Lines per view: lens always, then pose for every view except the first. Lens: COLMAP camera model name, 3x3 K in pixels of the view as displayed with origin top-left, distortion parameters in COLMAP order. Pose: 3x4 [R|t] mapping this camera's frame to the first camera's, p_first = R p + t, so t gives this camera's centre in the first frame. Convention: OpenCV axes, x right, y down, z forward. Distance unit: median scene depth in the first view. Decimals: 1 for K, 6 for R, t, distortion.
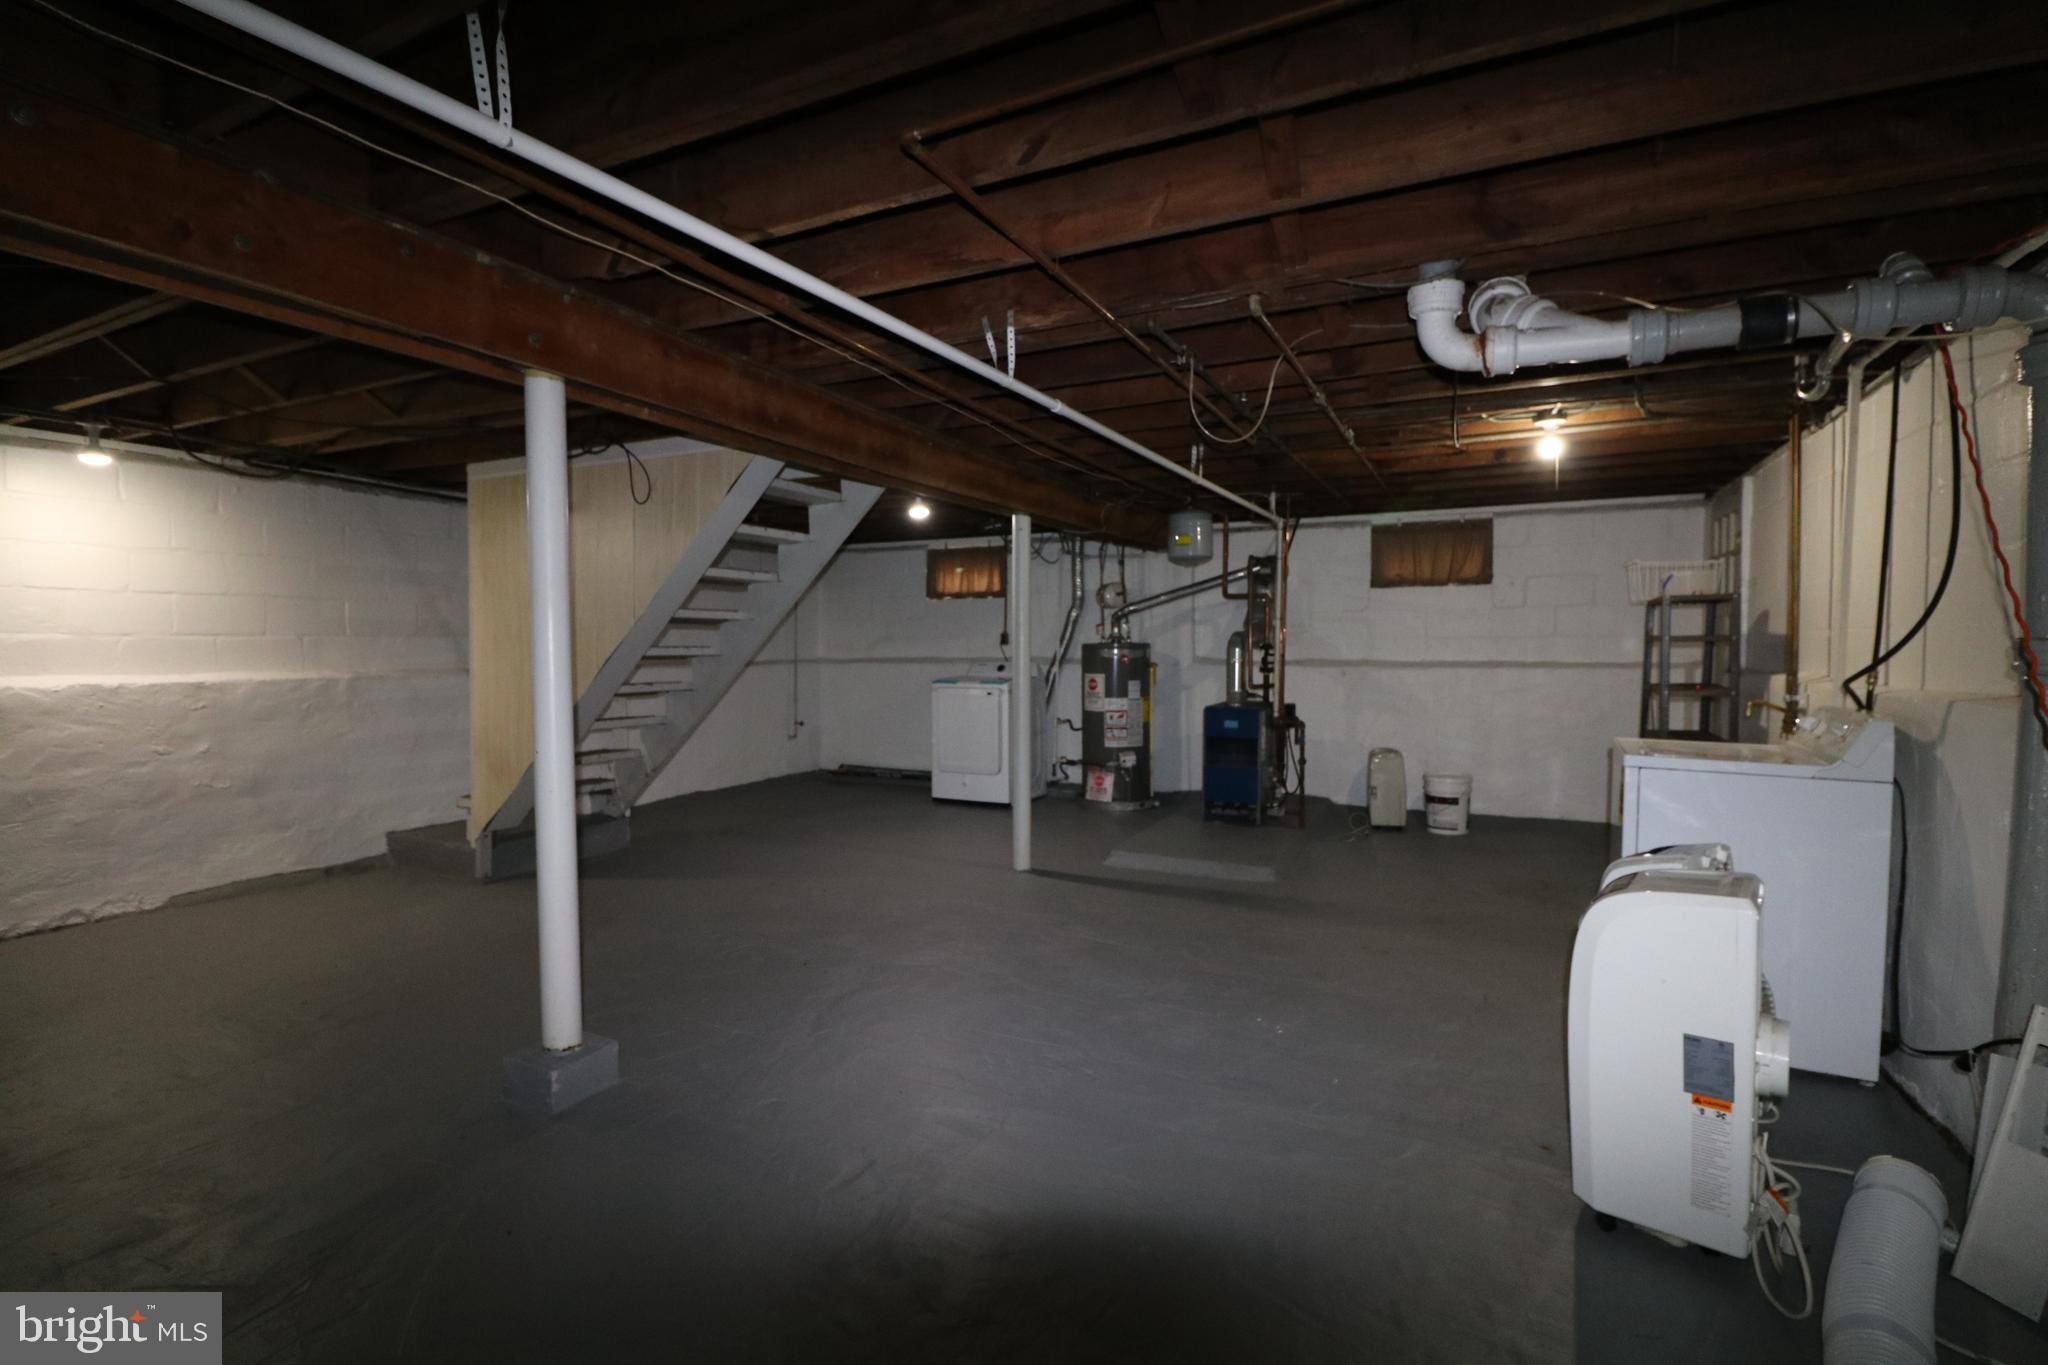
lens RADIAL K [[956.8, 0, 1025.9], [0, 956.8, 686.0], [0, 0, 1]] dist [-0.001775, -0.012211]
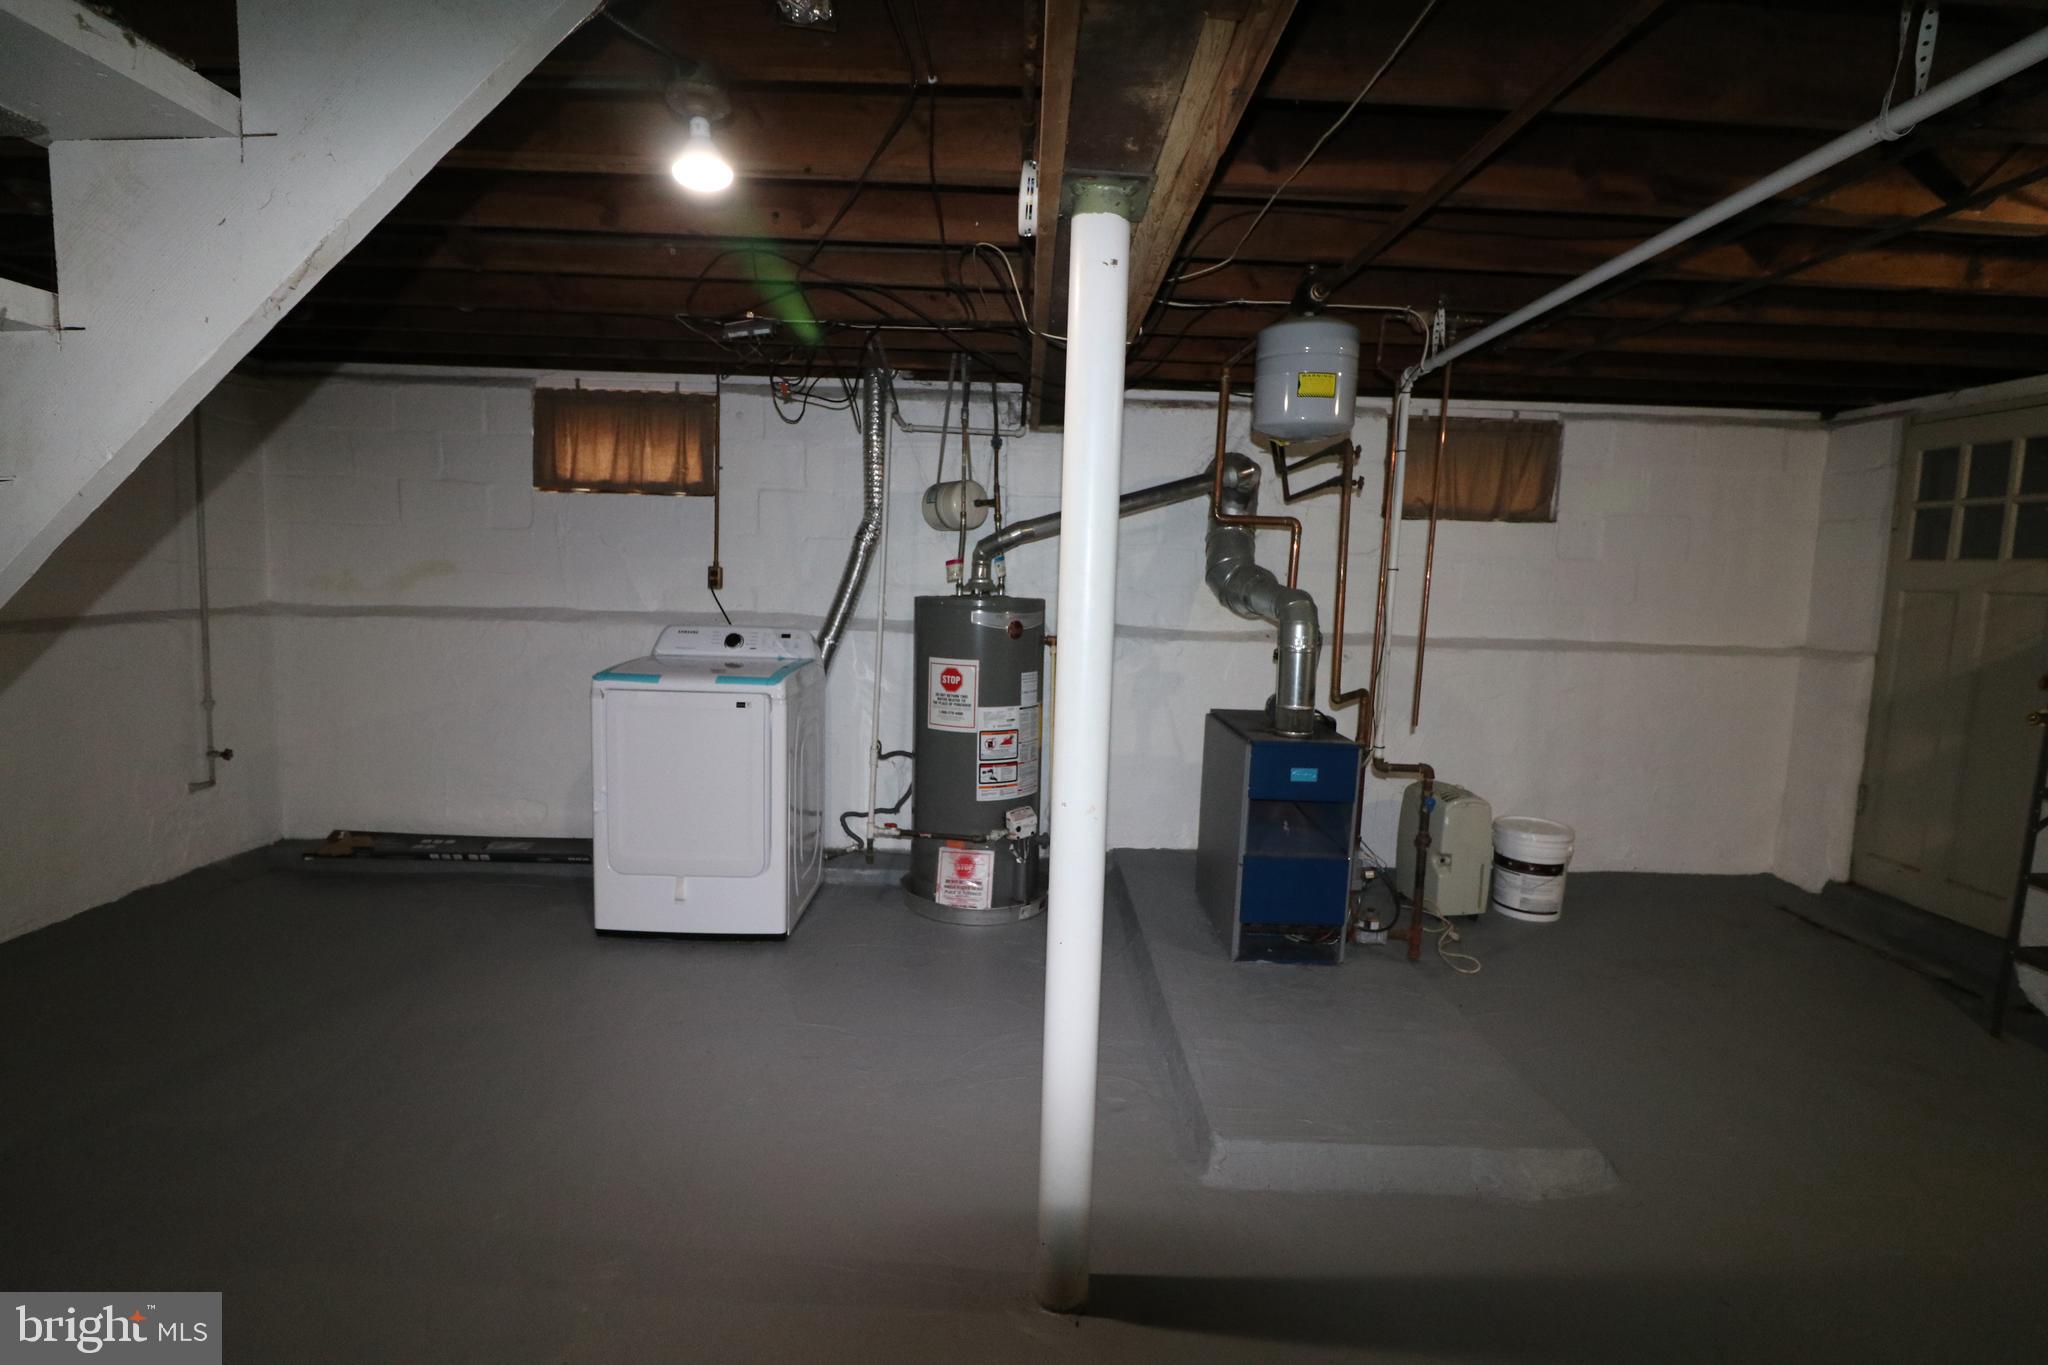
lens RADIAL K [[956.8, 0, 1016.8], [0, 956.8, 674.5], [0, 0, 1]] dist [-0.001775, -0.012211]
pose [[0.891589, -0.017464, 0.452508, -0.125541], [-0.012891, 0.997872, 0.063911, -0.036272], [-0.452661, -0.062816, 0.889467, 0.523919]]
